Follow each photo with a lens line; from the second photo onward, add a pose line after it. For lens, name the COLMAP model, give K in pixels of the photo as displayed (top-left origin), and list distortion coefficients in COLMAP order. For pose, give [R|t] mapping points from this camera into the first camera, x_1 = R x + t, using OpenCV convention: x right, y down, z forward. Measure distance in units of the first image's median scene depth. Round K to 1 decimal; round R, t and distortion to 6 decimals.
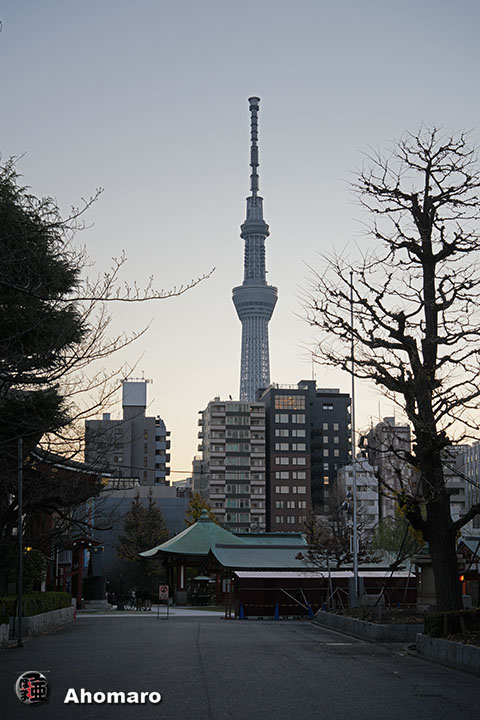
lens RADIAL K [[1166.8, 0, 240.7], [0, 1166.8, 360.3], [0, 0, 1]] dist [0.037303, 0.000000]
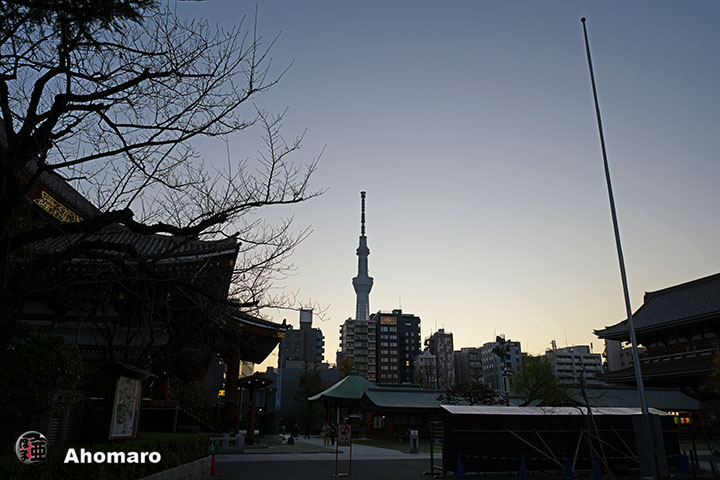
lens RADIAL K [[533.1, 0, 357.8], [0, 533.1, 239.0], [0, 0, 1]] dist [0.015069, 0.003401]
pose [[0.999953, 0.009160, 0.003262, -0.011449], [-0.008625, 0.990480, -0.137383, 0.024210], [-0.004489, 0.137348, 0.990513, 0.127650]]
